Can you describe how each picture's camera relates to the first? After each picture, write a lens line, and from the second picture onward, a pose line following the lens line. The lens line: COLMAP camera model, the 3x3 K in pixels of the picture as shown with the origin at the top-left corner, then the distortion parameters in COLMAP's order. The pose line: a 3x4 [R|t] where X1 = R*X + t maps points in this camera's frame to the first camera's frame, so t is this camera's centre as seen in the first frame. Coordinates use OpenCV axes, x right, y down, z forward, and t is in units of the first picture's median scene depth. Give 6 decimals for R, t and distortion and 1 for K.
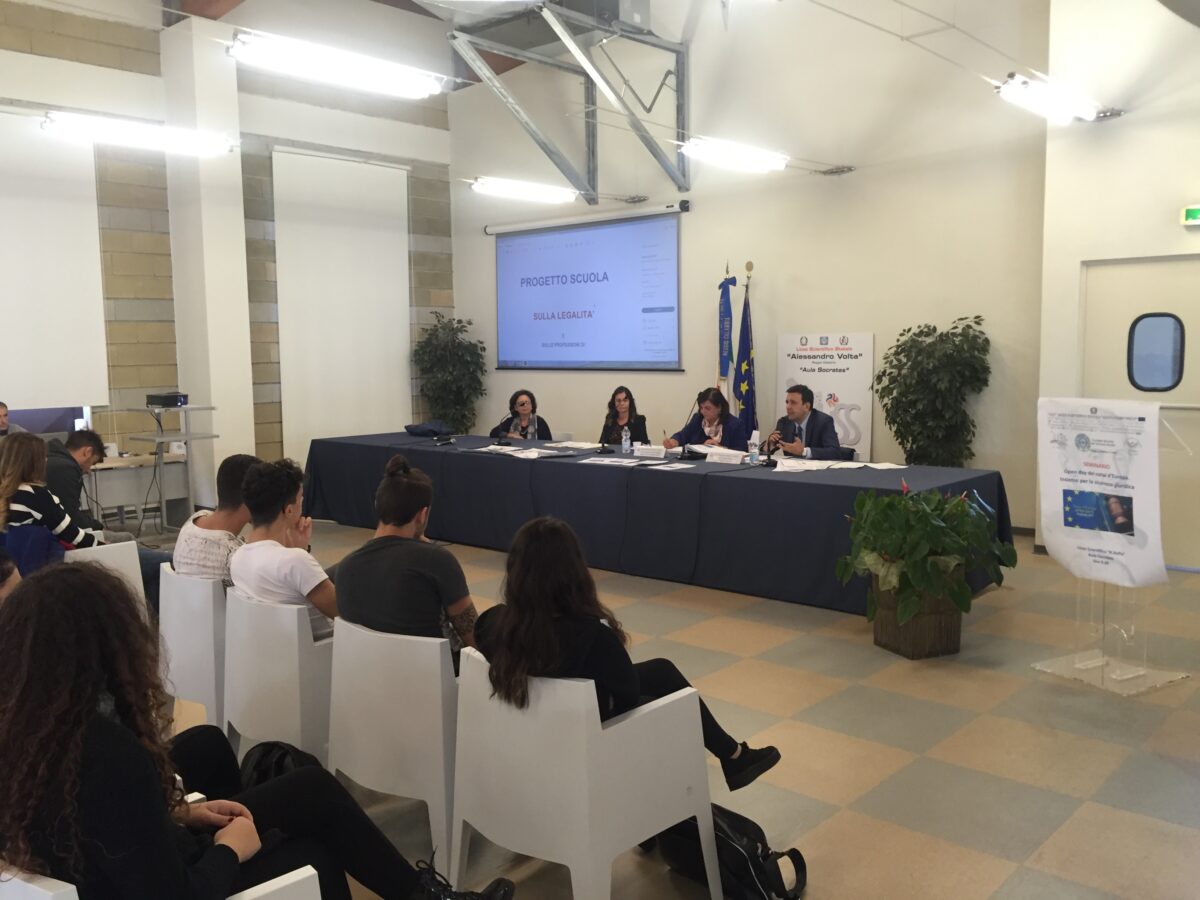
lens RADIAL K [[1035.0, 0, 600.4], [0, 1035.0, 437.2], [0, 0, 1]] dist [0.071160, -0.097682]
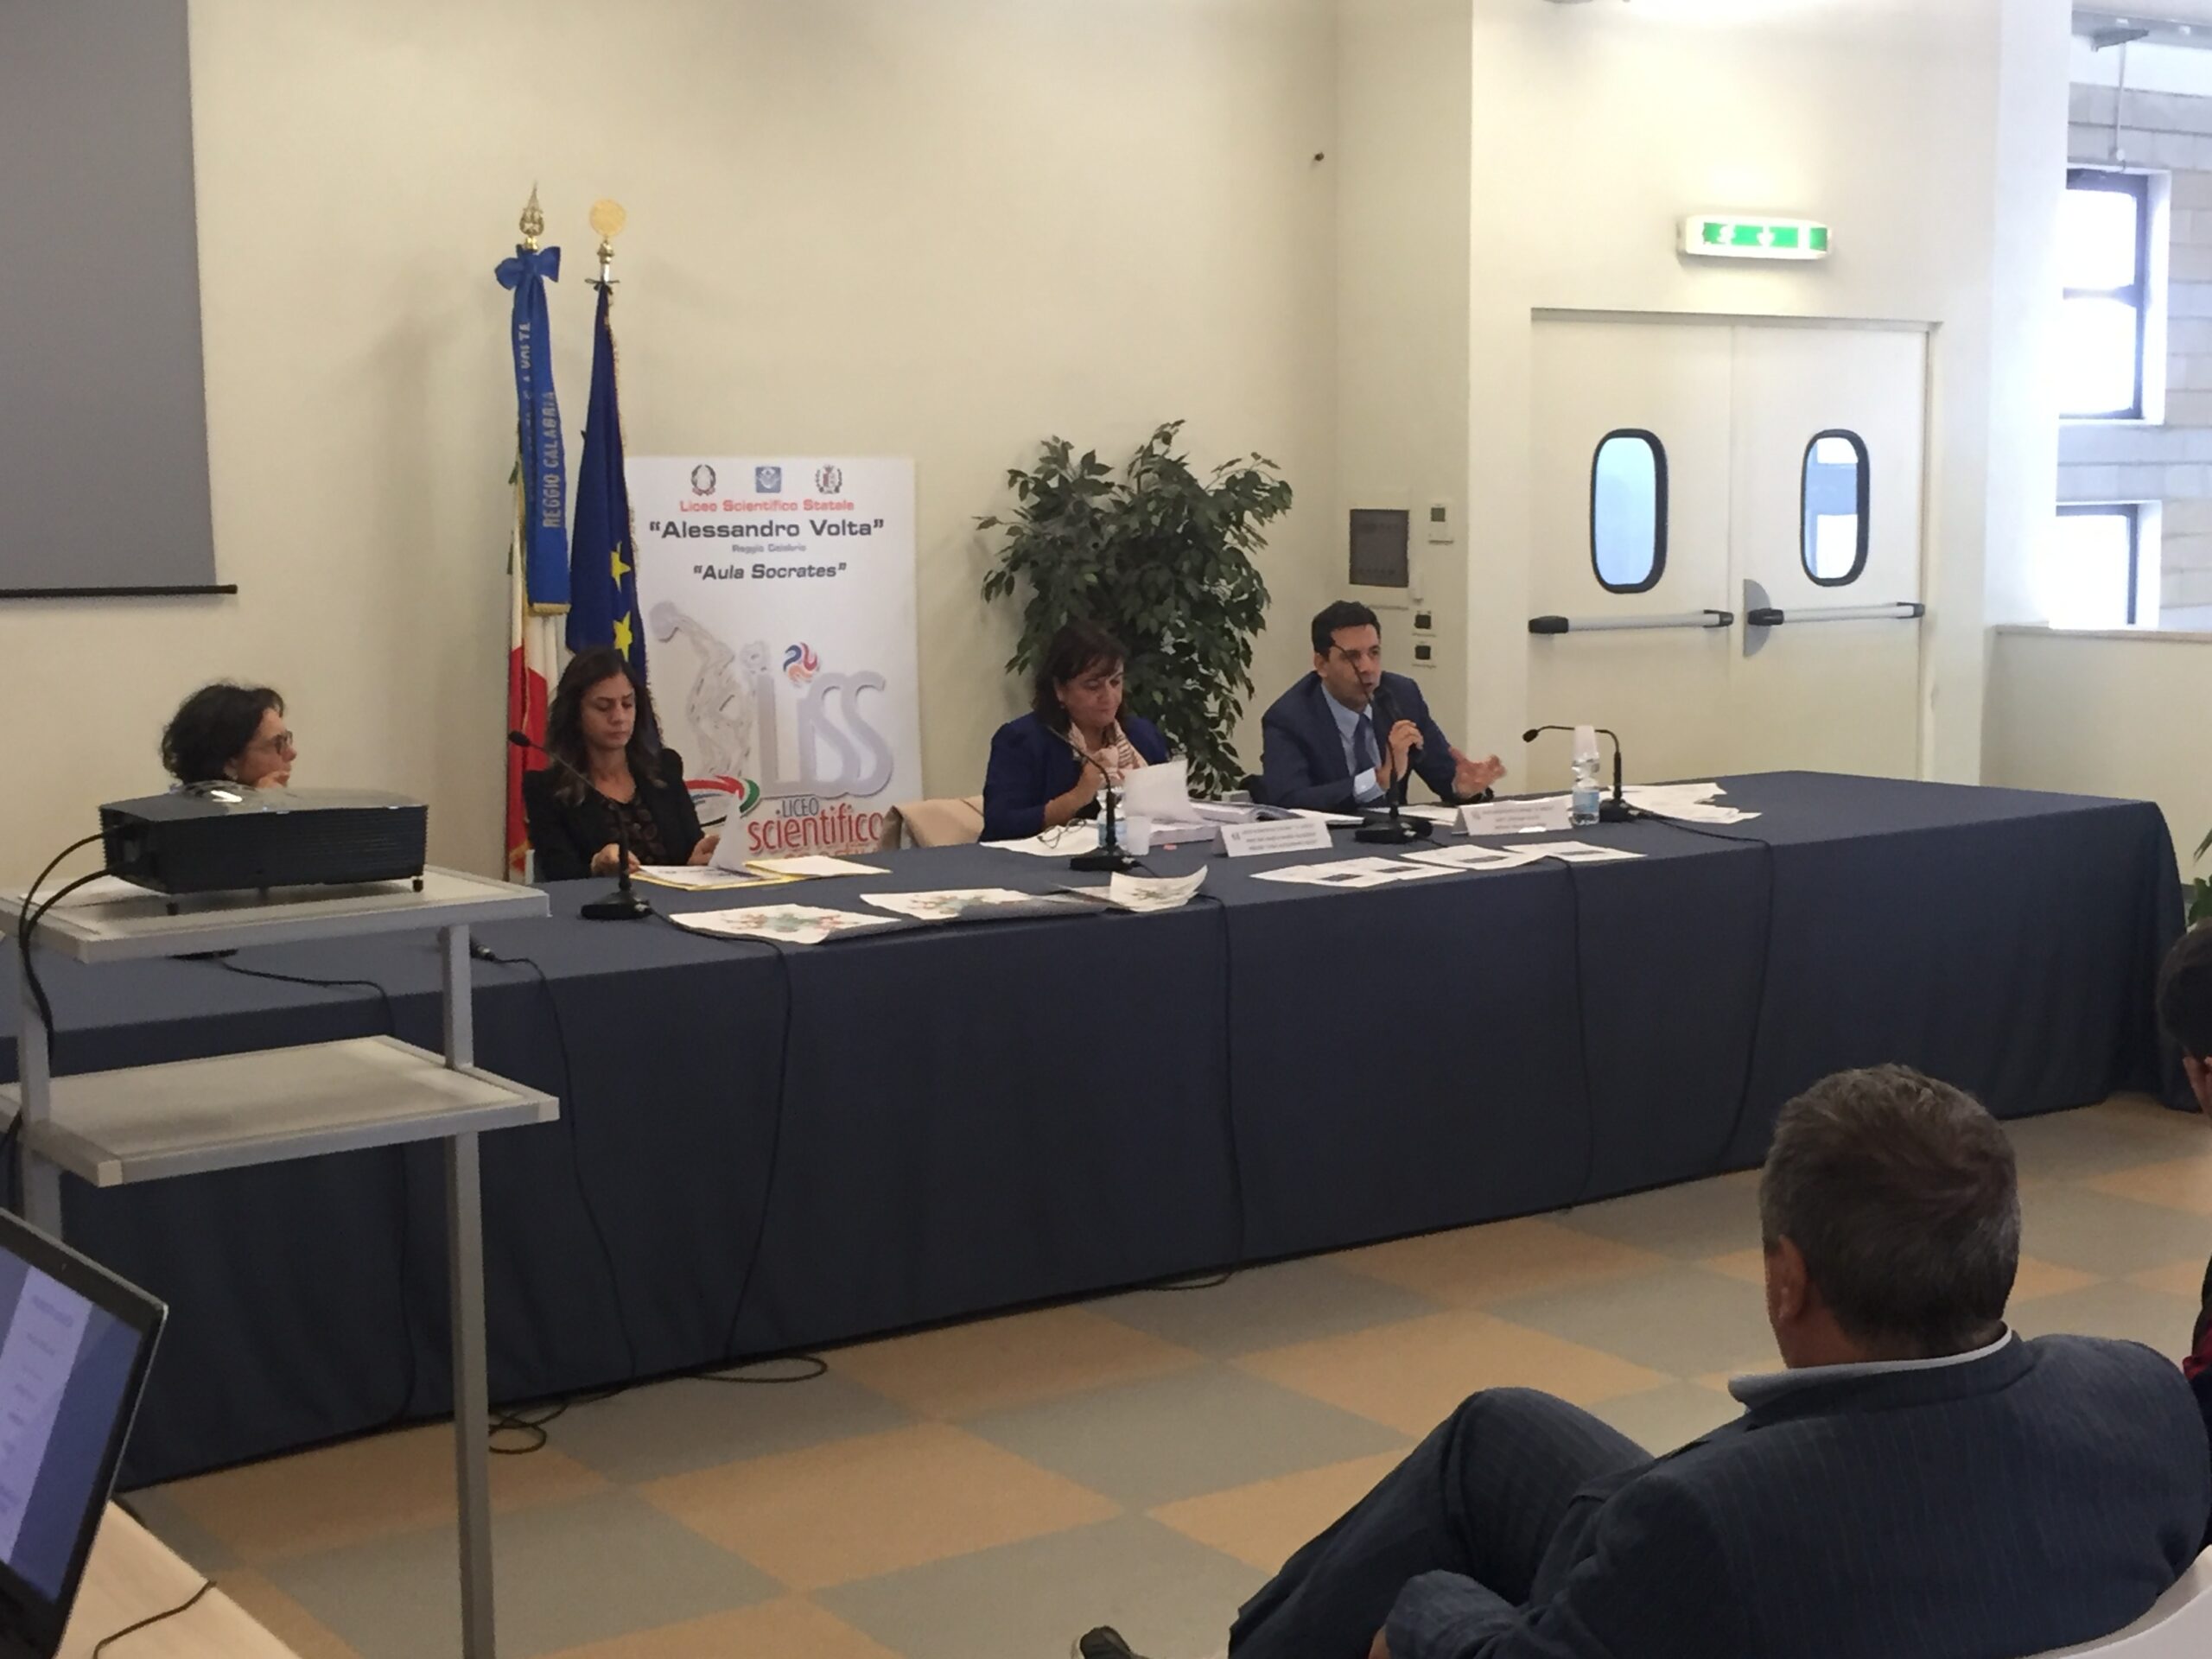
lens RADIAL K [[3069.6, 0, 1111.0], [0, 3069.6, 830.2], [0, 0, 1]] dist [0.056001, 0.000000]
pose [[0.222356, -0.097397, 0.970088, -0.694108], [0.089037, 0.992868, 0.079276, -0.052462], [-0.970891, 0.068746, 0.229442, 0.701717]]
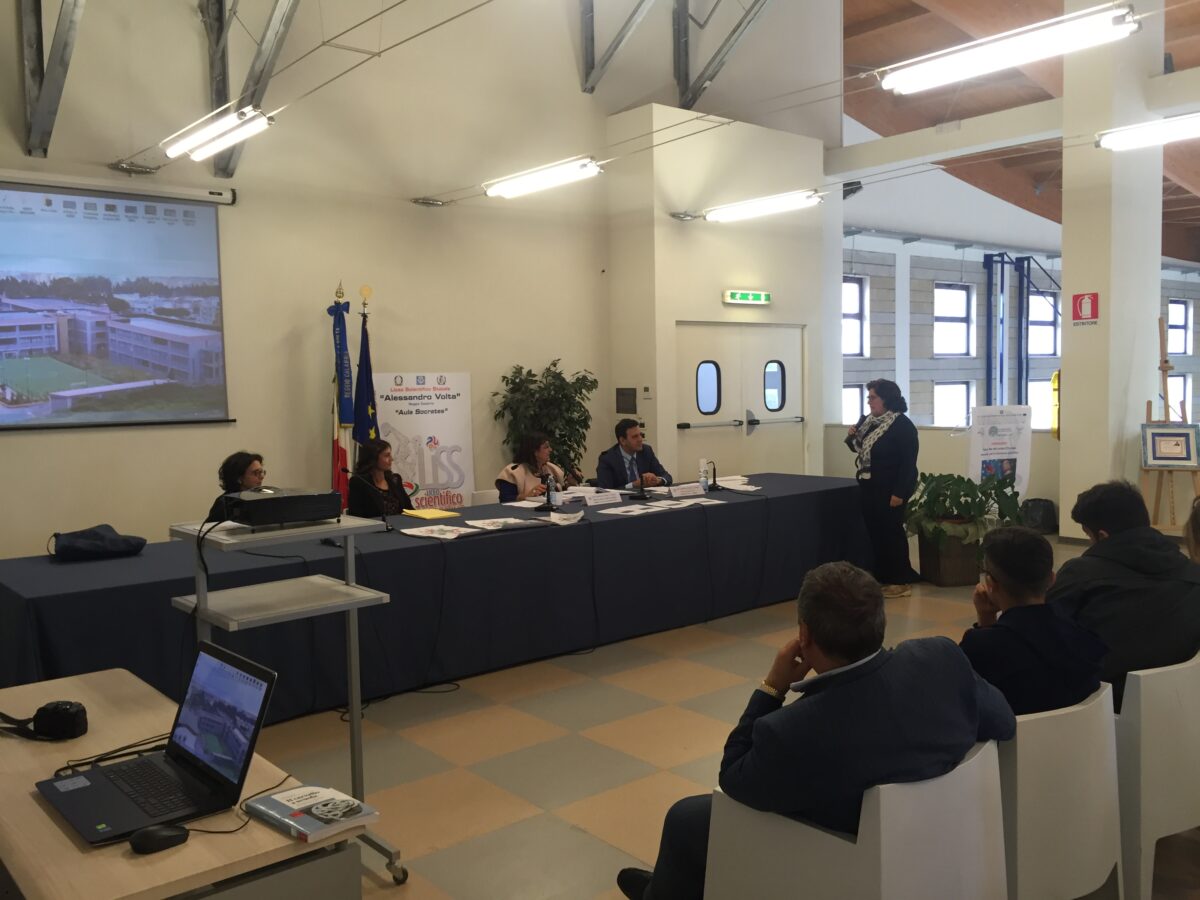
lens RADIAL K [[1035.0, 0, 604.5], [0, 1035.0, 447.0], [0, 0, 1]] dist [0.071160, -0.097682]
pose [[0.136722, -0.052926, 0.989195, -0.693080], [0.103618, 0.993858, 0.038854, -0.053536], [-0.985175, 0.097186, 0.141367, 0.724943]]
